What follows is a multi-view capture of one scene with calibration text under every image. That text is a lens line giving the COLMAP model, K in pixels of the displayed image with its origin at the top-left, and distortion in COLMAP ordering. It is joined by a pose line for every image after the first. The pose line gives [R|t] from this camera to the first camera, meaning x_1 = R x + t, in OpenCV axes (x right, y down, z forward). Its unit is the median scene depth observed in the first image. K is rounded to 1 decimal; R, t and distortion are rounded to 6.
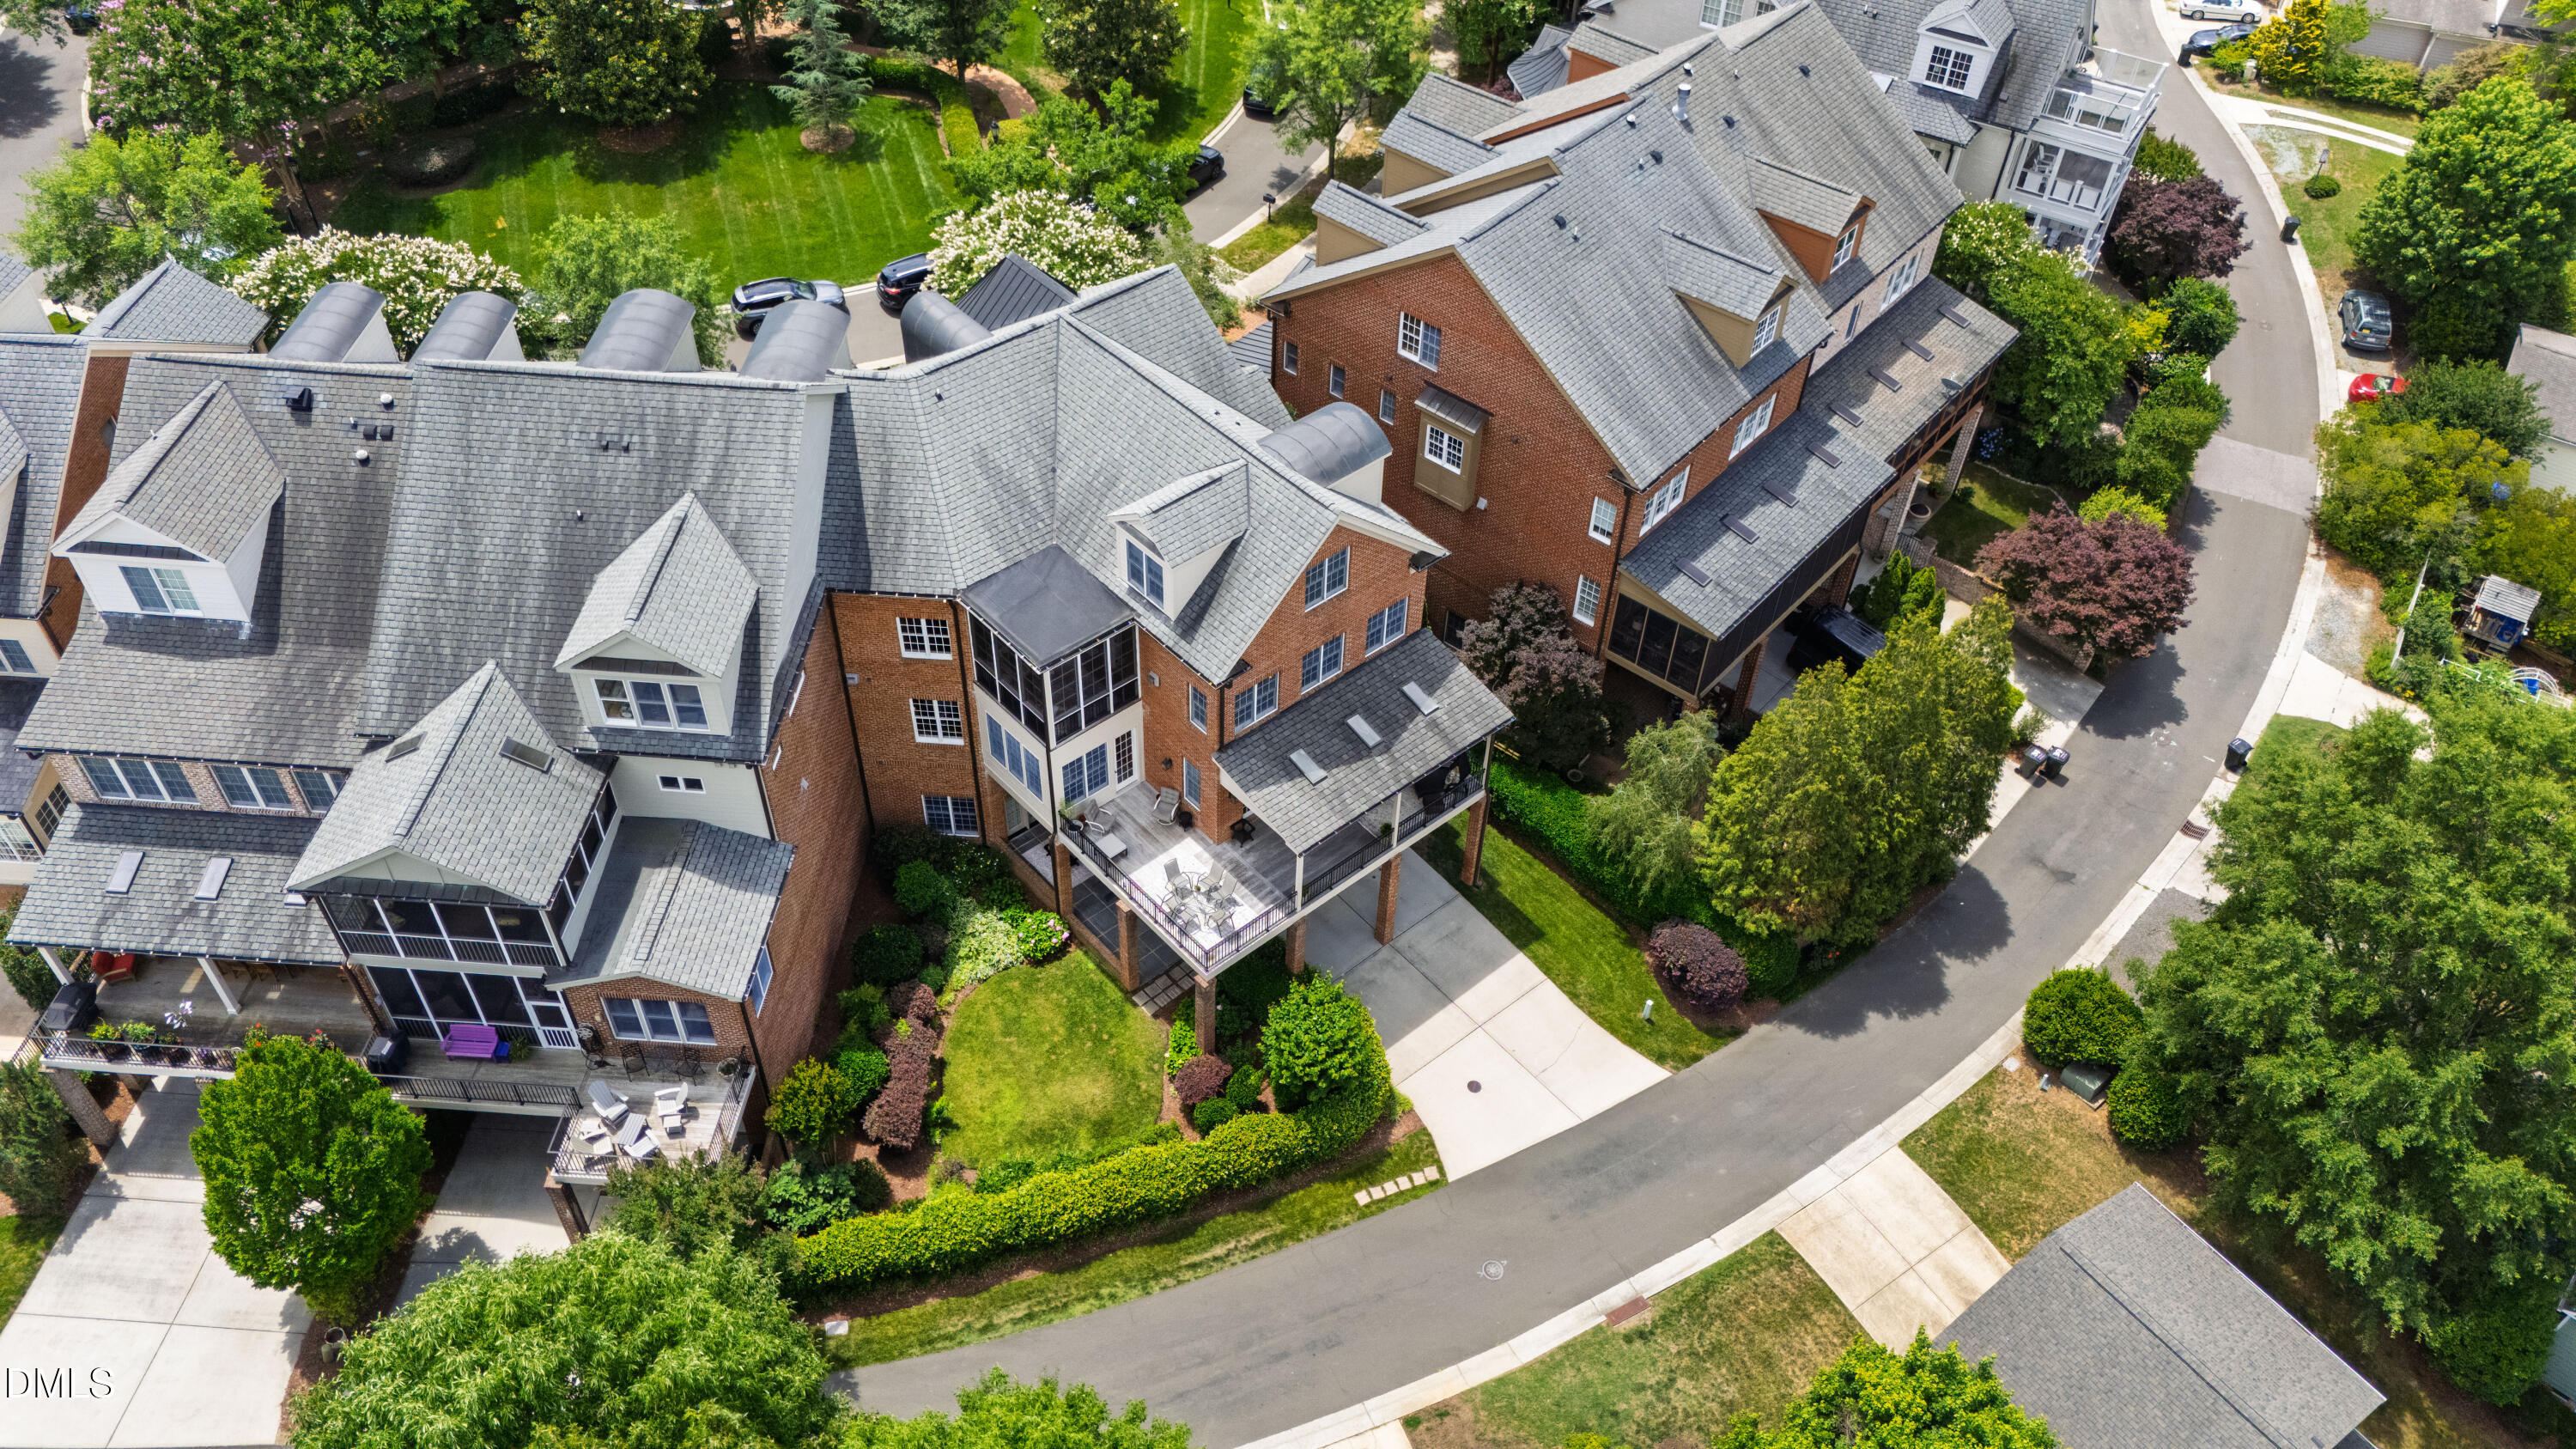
lens RADIAL K [[1883.0, 0, 1282.5], [0, 1883.0, 739.8], [0, 0, 1]] dist [0.141424, -0.272475]
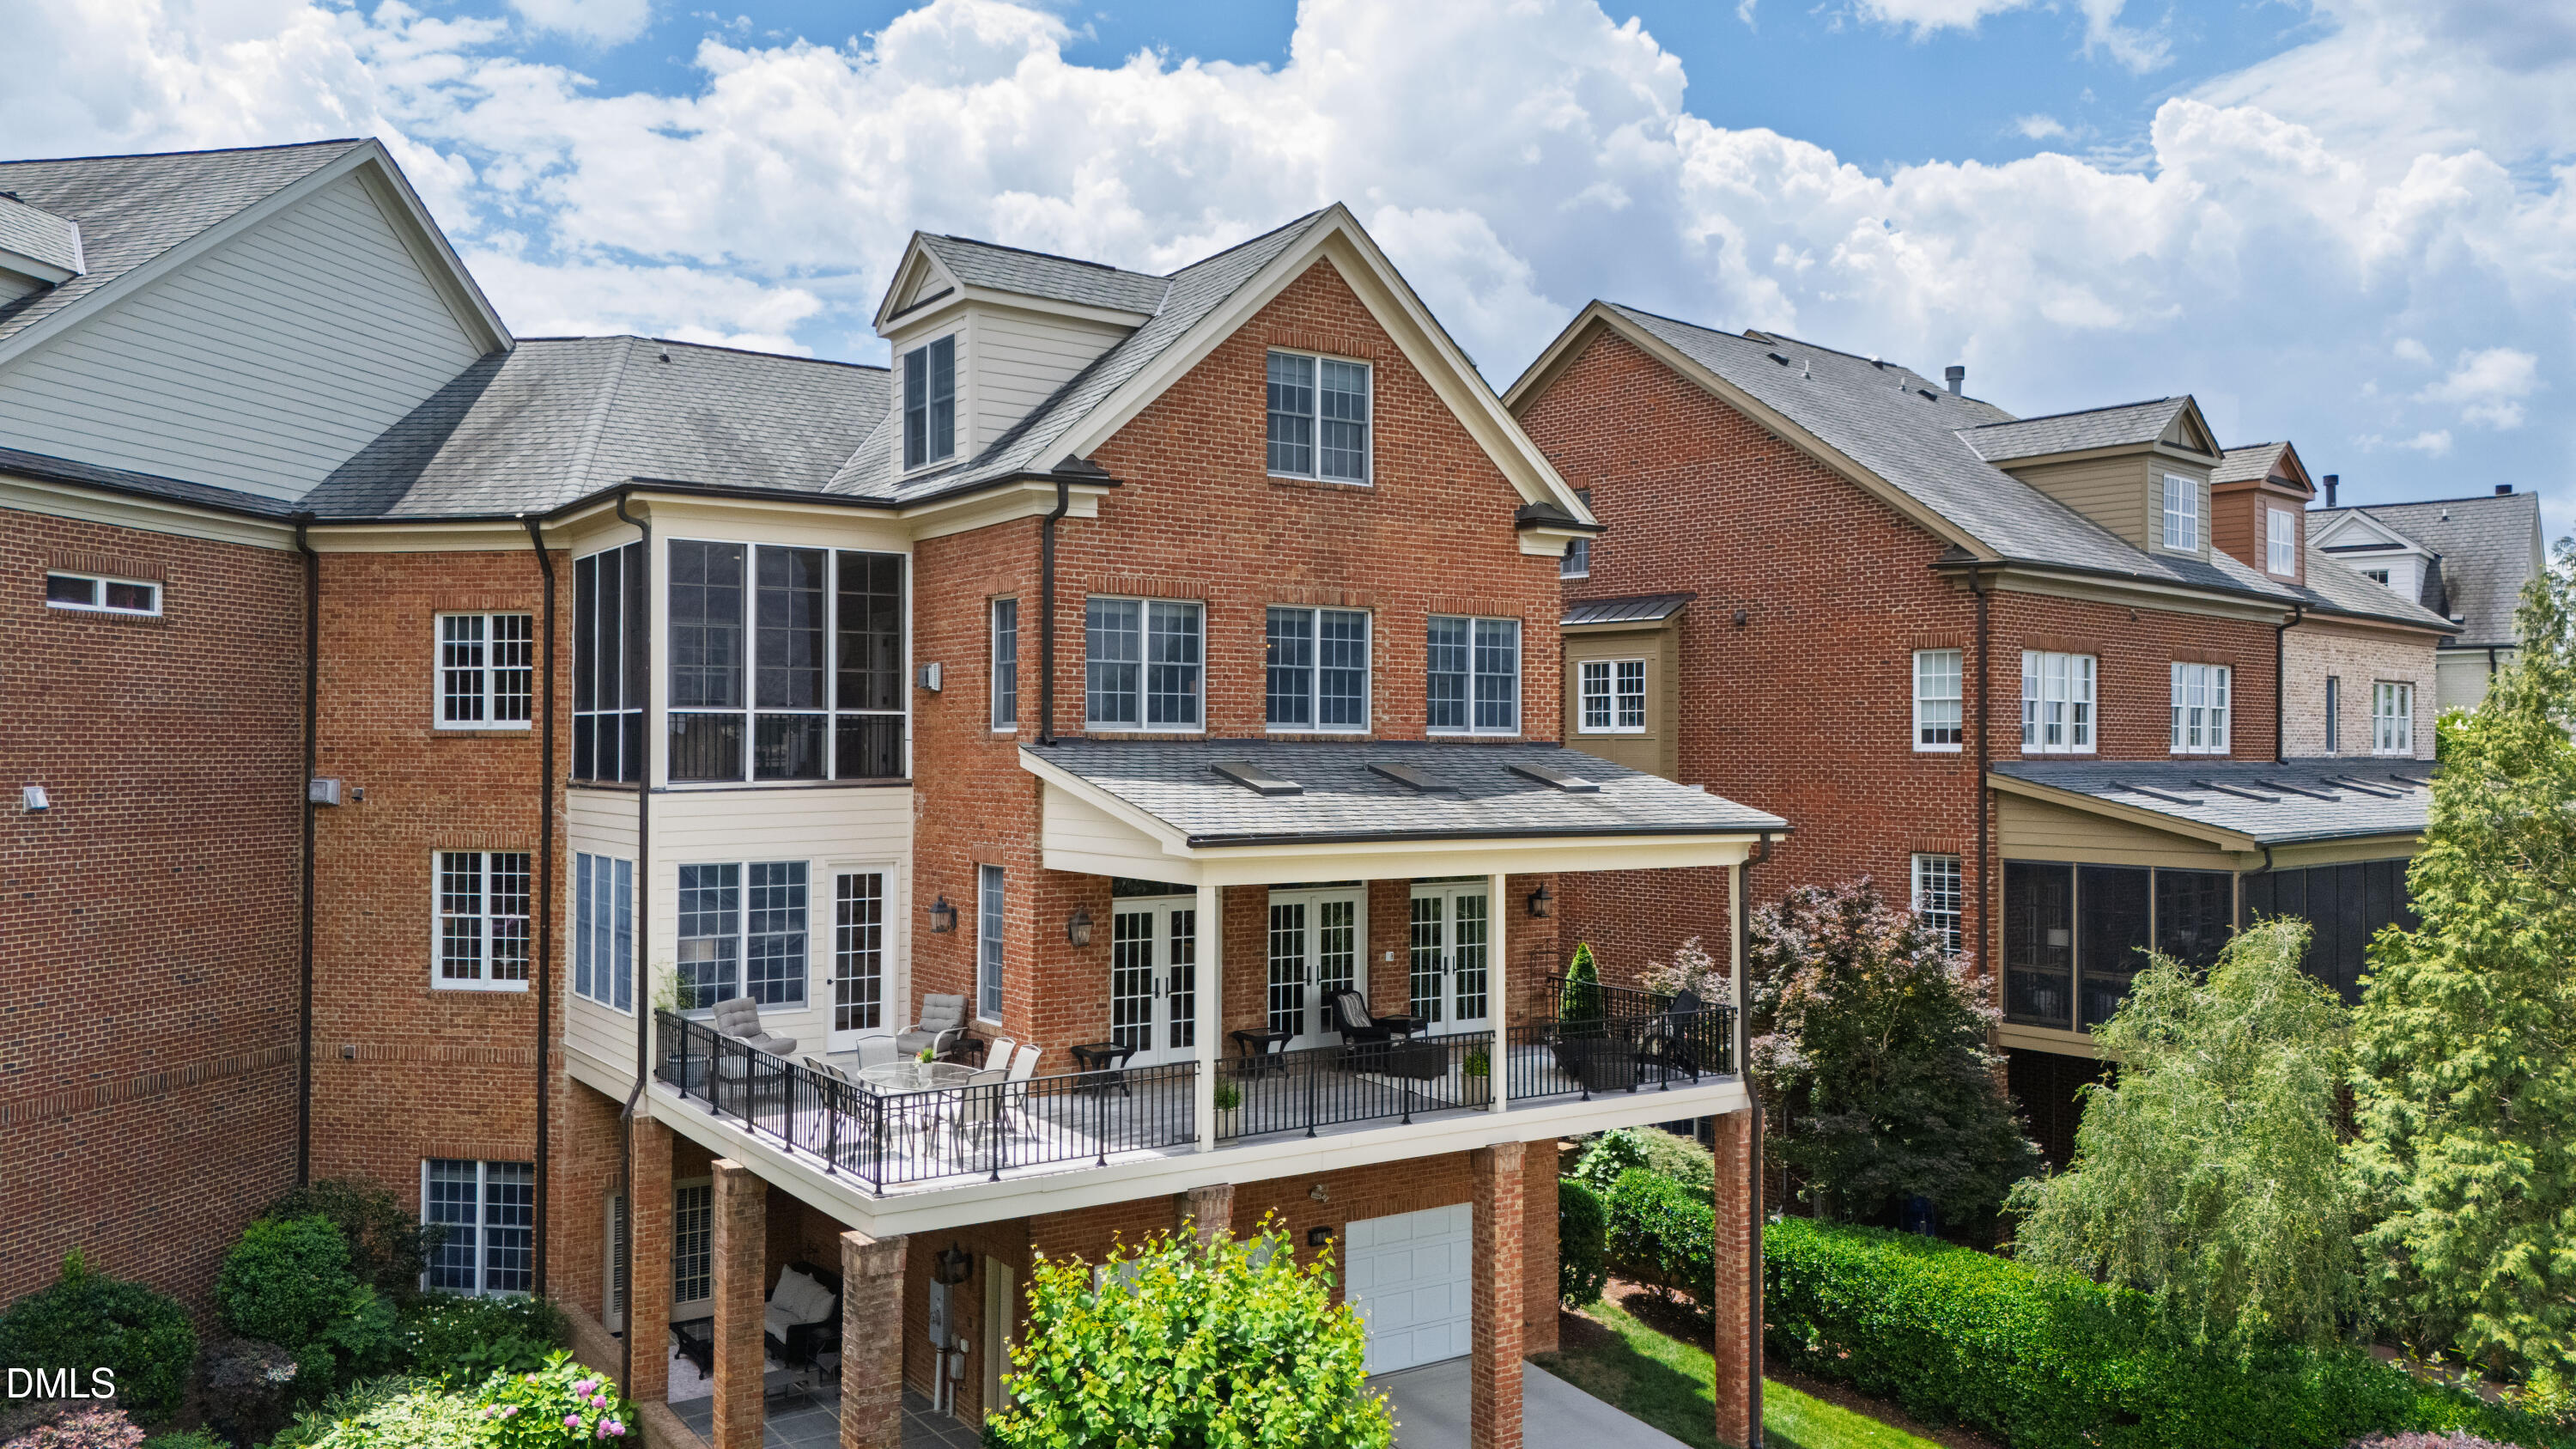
lens RADIAL K [[1891.9, 0, 1285.3], [0, 1891.9, 737.5], [0, 0, 1]] dist [0.065132, -0.054009]
pose [[0.992075, -0.021725, -0.123751, 0.064970], [-0.073553, 0.698100, -0.712212, 0.273109], [0.101863, 0.715670, 0.690970, 0.682006]]
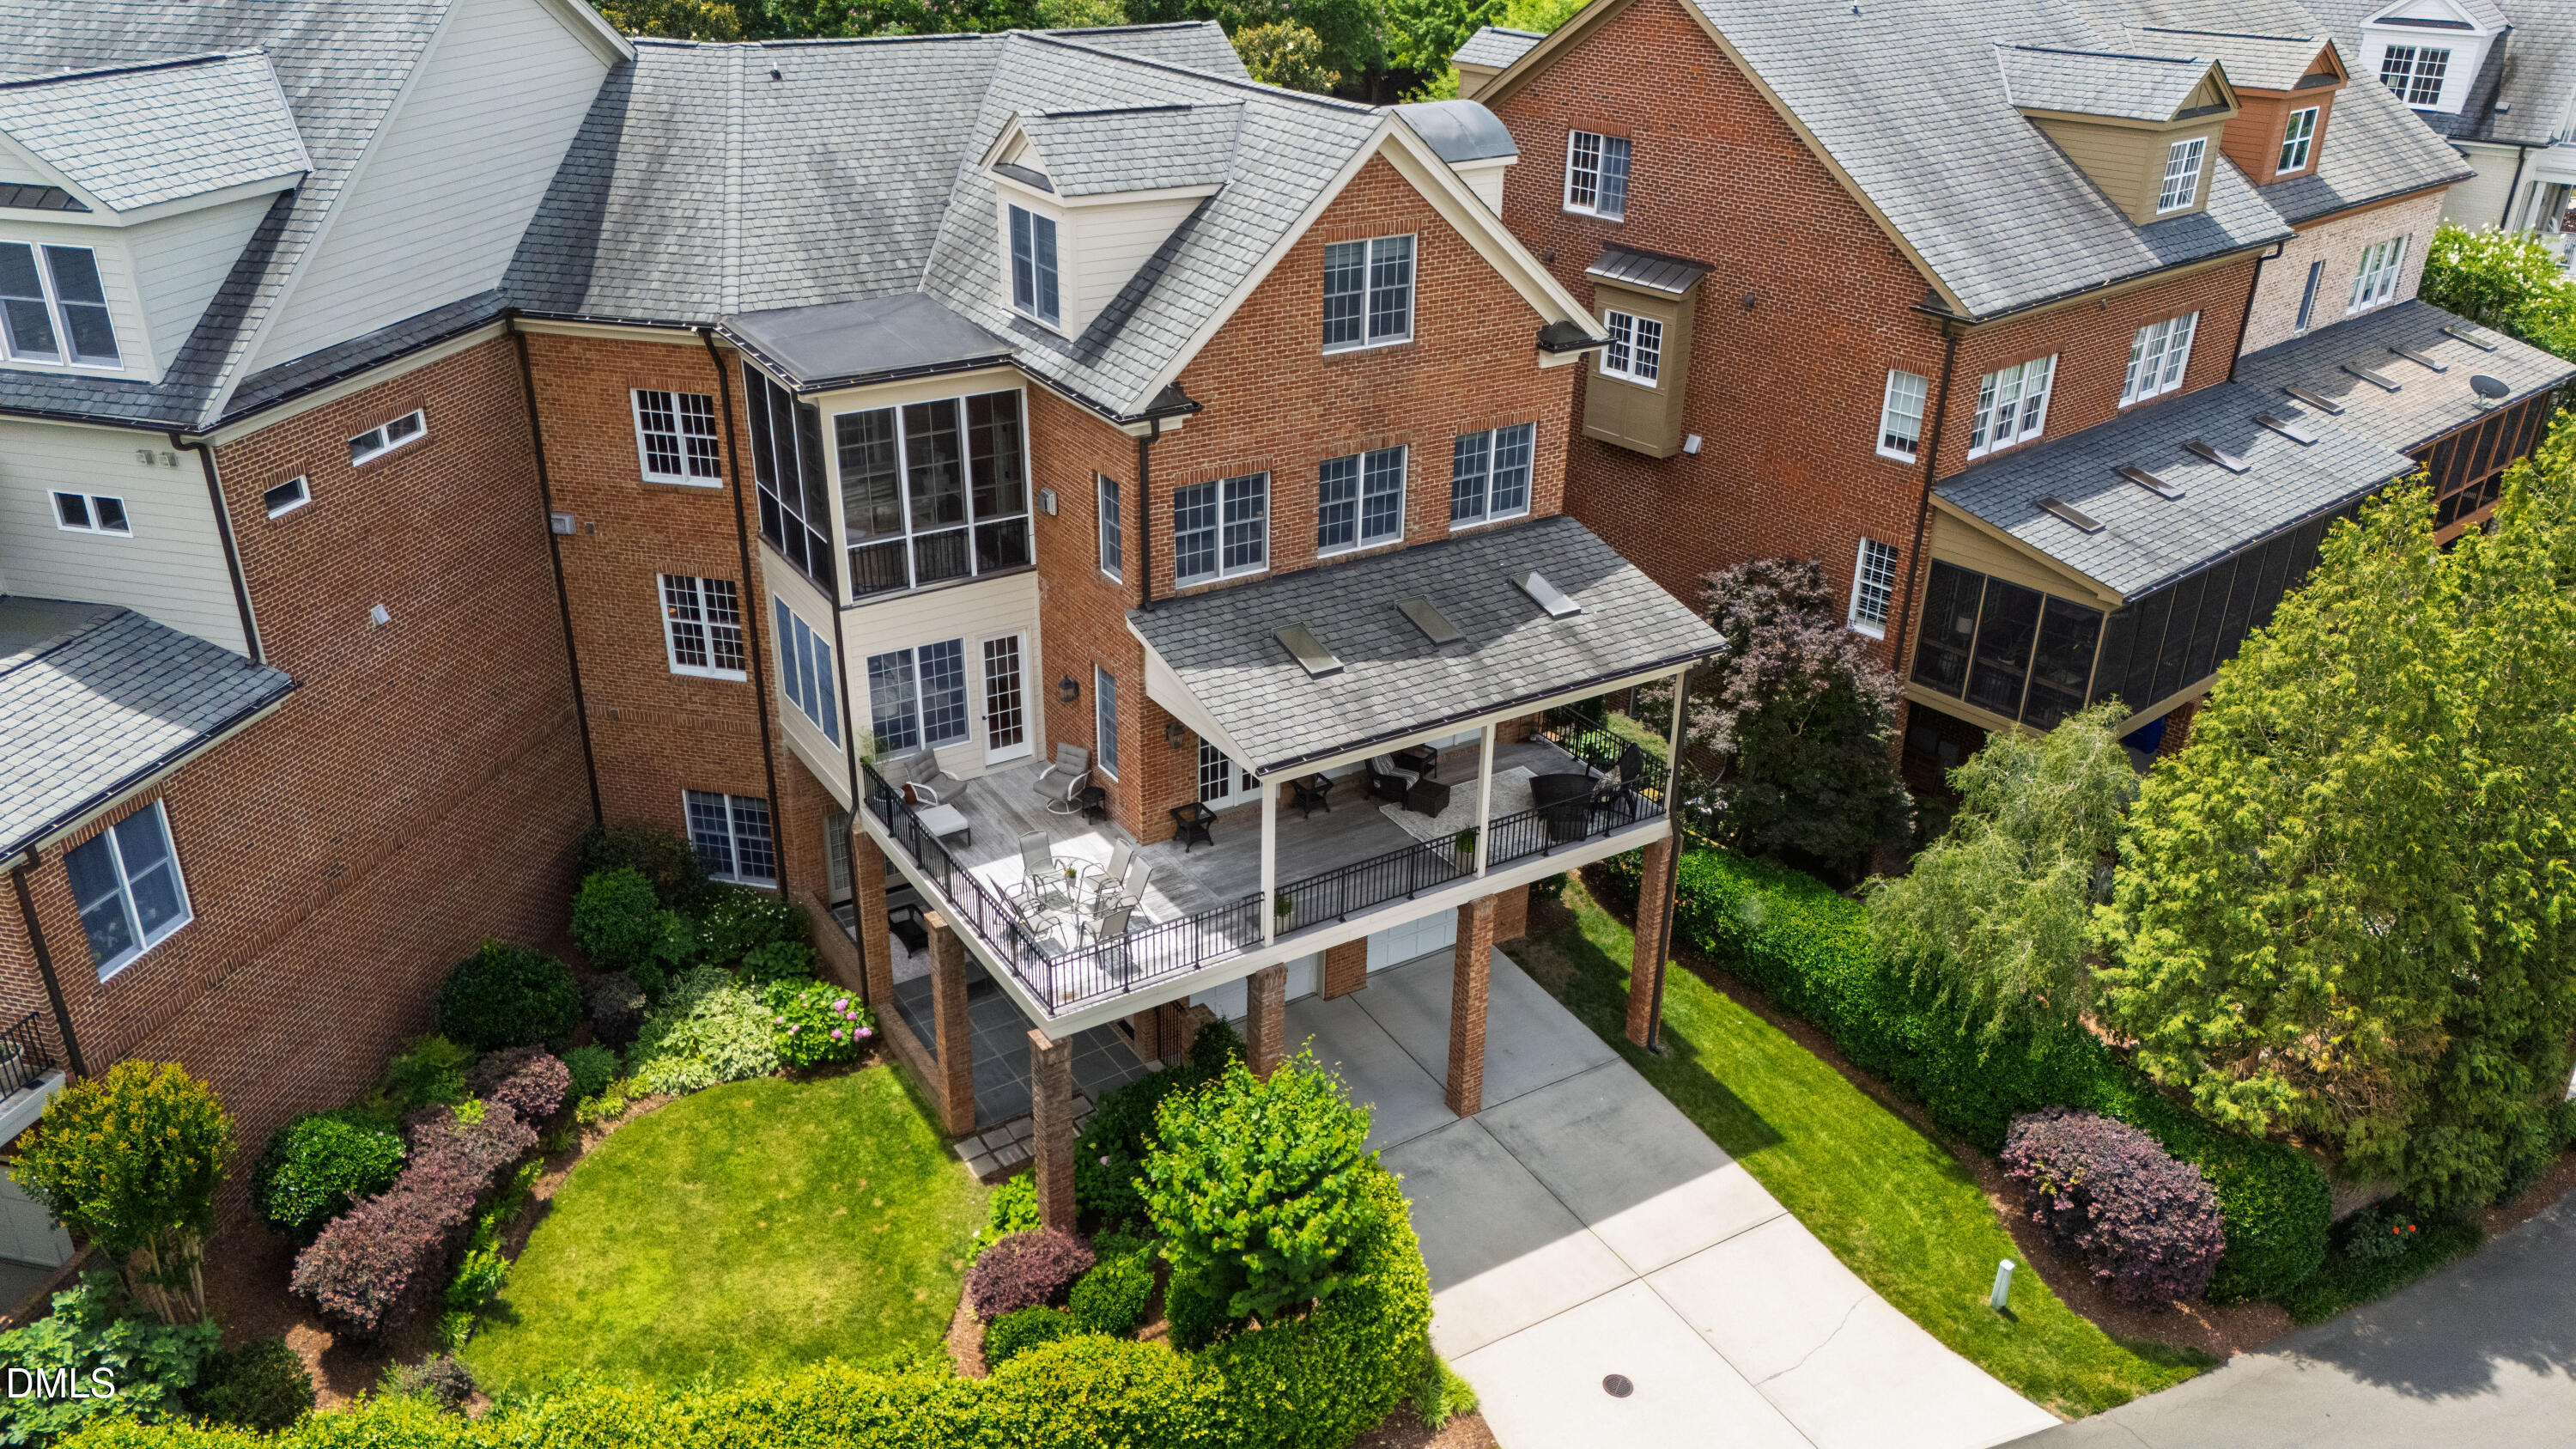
lens RADIAL K [[1891.9, 0, 1285.3], [0, 1891.9, 737.5], [0, 0, 1]] dist [0.065132, -0.054009]
pose [[0.987348, 0.058933, -0.147209, 0.079866], [-0.104536, 0.939977, -0.324830, 0.193069], [0.119230, 0.336109, 0.934246, 0.497884]]
